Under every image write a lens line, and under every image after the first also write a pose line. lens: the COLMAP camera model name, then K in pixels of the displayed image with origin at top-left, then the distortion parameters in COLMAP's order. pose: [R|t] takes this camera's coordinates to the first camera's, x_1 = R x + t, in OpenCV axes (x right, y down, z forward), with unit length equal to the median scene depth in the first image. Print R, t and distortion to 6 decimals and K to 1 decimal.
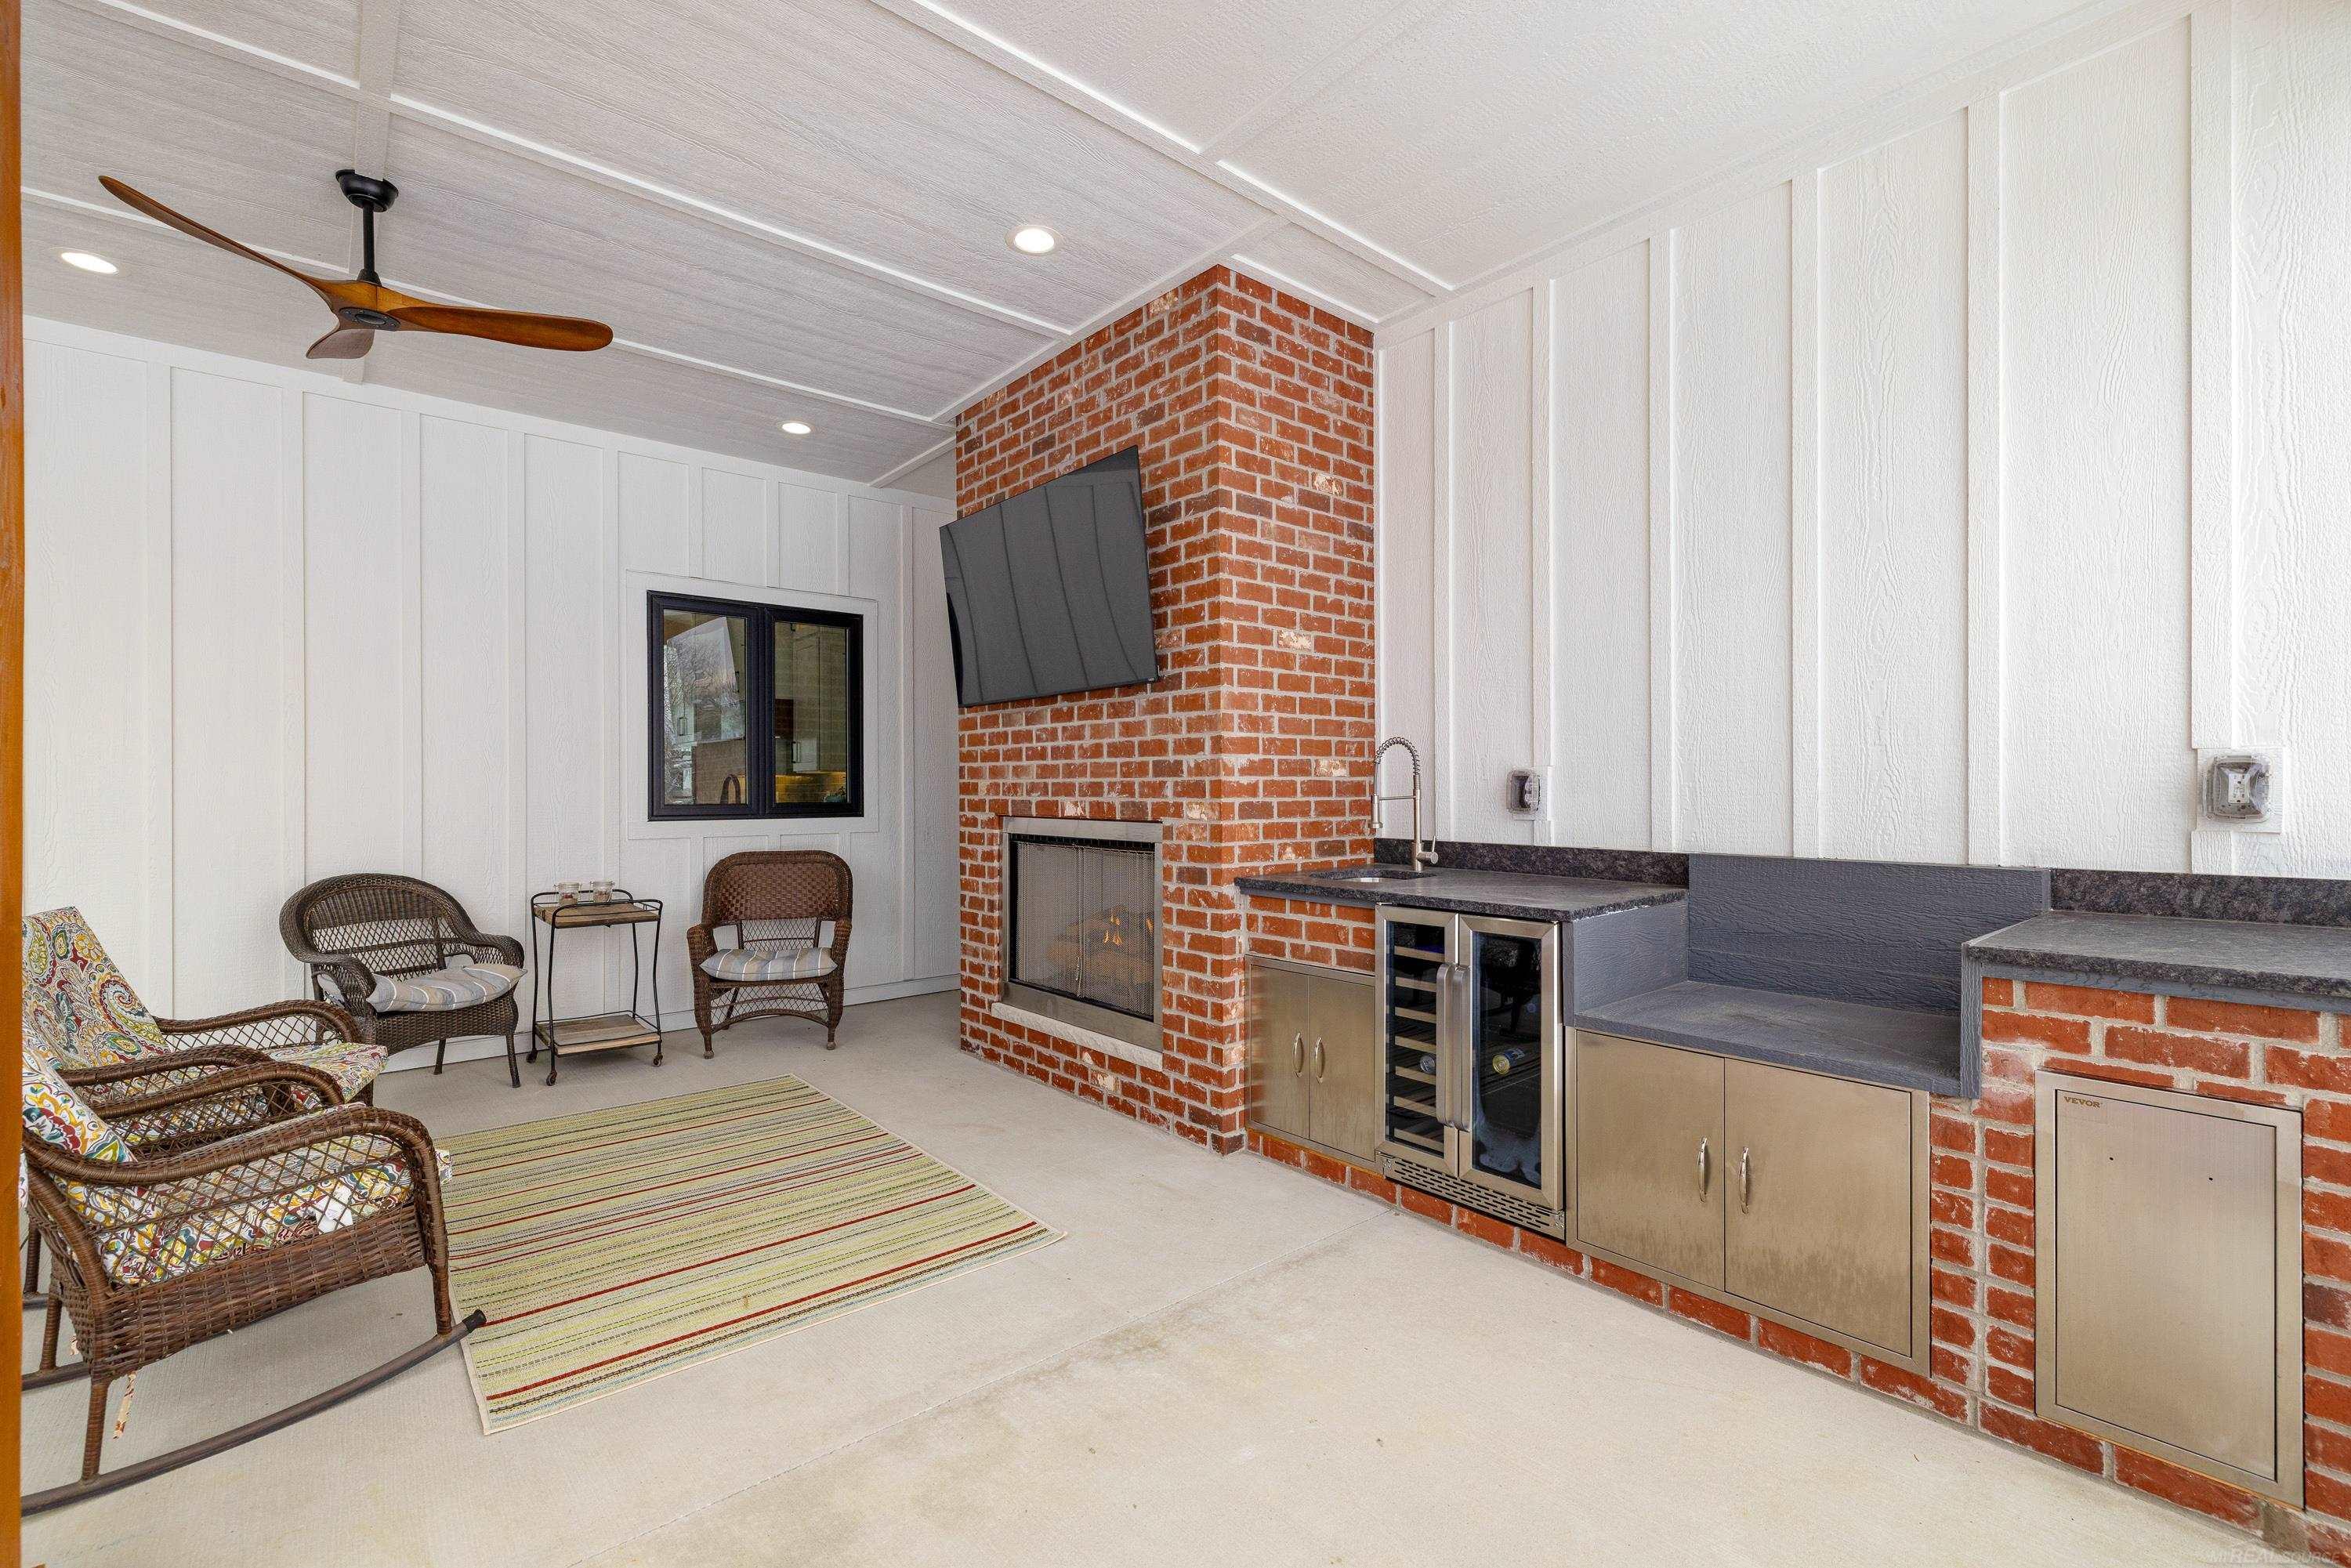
lens RADIAL K [[1008.3, 0, 1176.1], [0, 1008.3, 792.8], [0, 0, 1]] dist [0.004878, 0.000077]
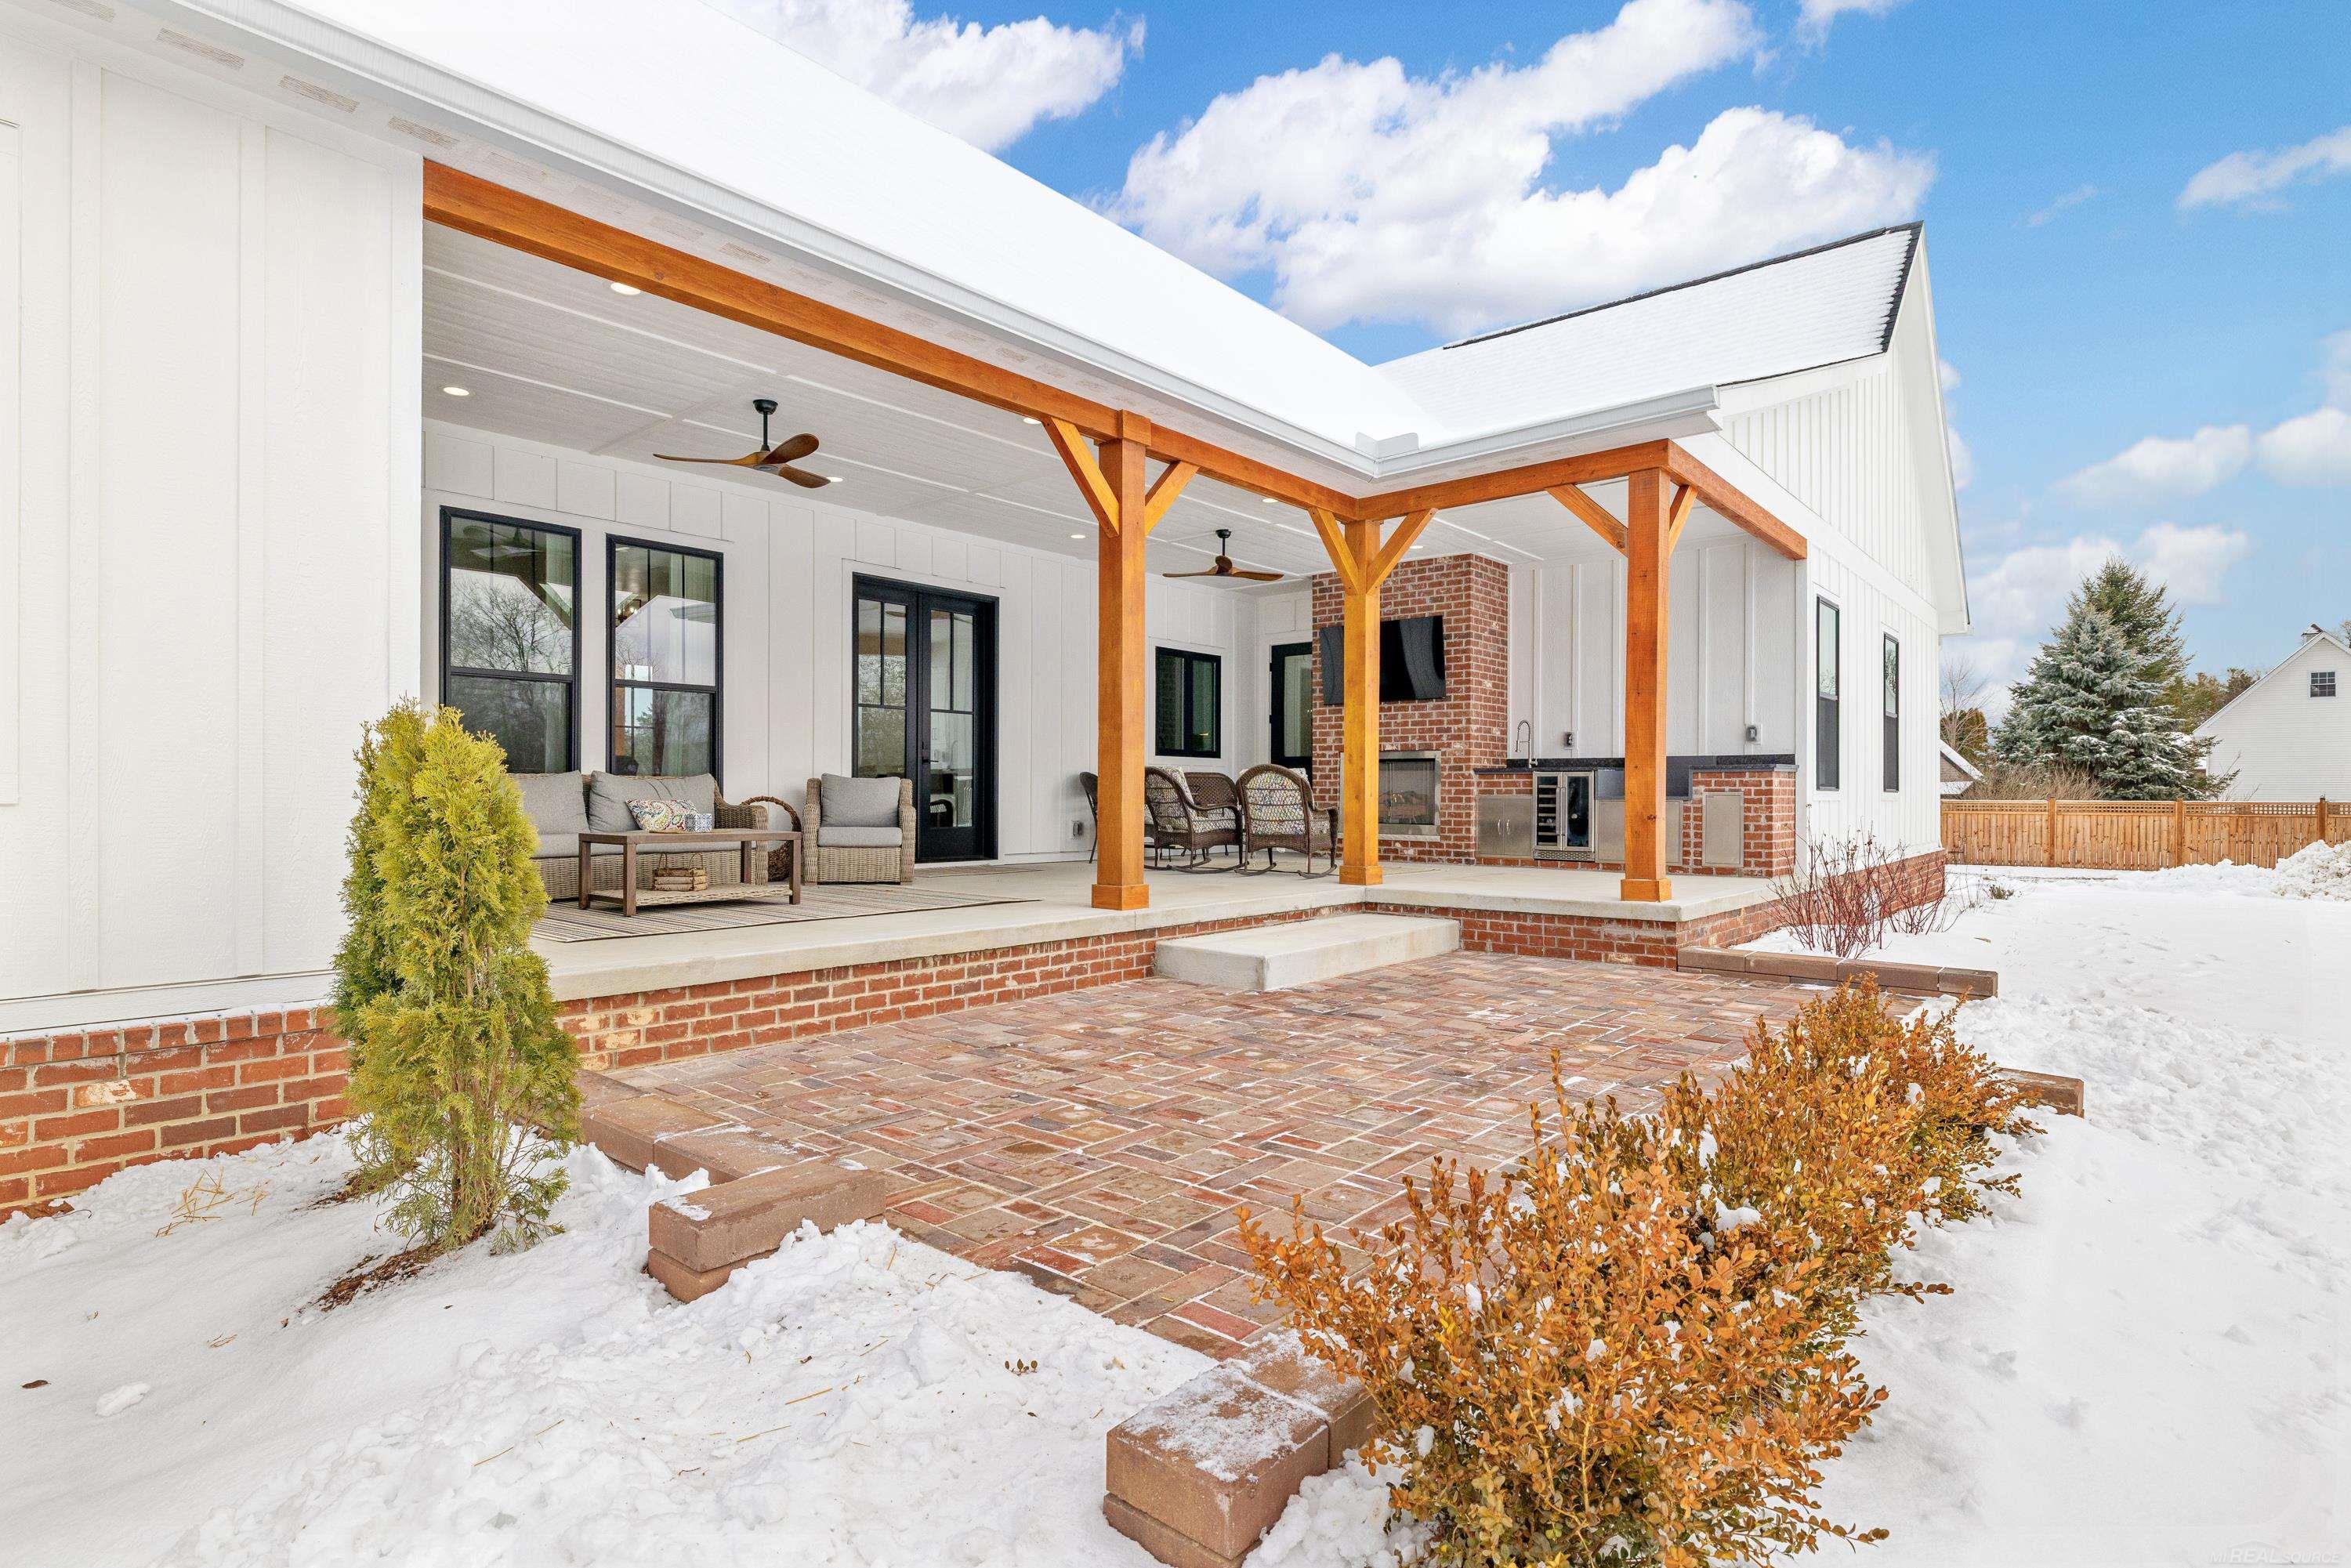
lens RADIAL K [[1198.4, 0, 1169.6], [0, 1198.4, 797.3], [0, 0, 1]] dist [0.002247, 0.000461]
pose [[0.986158, 0.007967, 0.165614, -1.339357], [-0.007628, 0.999967, -0.002684, 0.180691], [-0.165630, 0.001384, 0.986187, -2.177912]]
